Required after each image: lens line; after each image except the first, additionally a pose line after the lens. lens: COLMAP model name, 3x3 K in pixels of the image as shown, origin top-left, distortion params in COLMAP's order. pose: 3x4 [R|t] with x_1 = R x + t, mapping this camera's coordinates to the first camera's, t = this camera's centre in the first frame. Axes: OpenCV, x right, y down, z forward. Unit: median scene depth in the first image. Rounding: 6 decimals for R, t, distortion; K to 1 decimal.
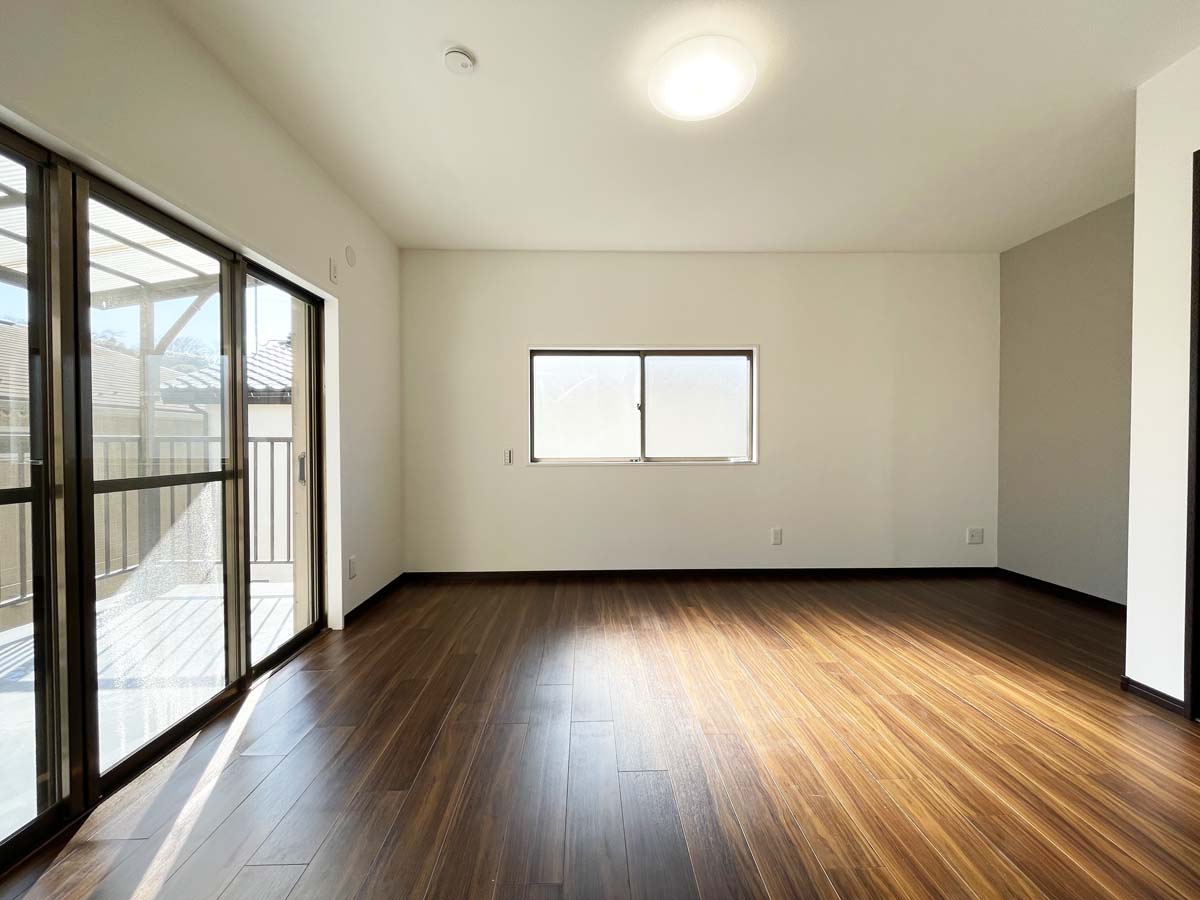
lens RADIAL K [[484.1, 0, 608.6], [0, 484.1, 449.5], [0, 0, 1]] dist [-0.000788, -0.000468]
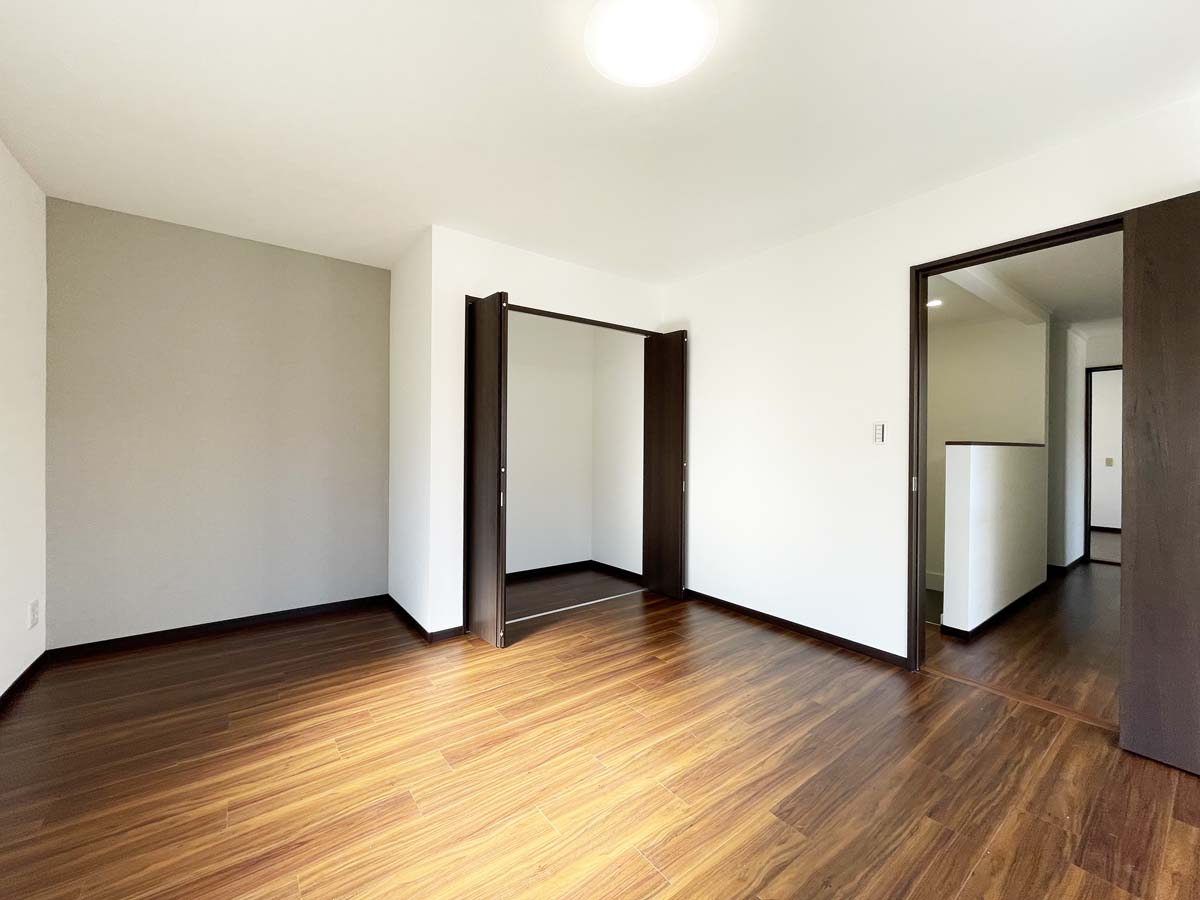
lens RADIAL K [[484.1, 0, 599.9], [0, 484.1, 450.5], [0, 0, 1]] dist [-0.000788, -0.000468]
pose [[-0.575577, 0.000092, 0.817748, -0.352076], [0.006058, 0.999973, 0.004151, -0.063370], [-0.817725, 0.007343, -0.575562, 1.317994]]
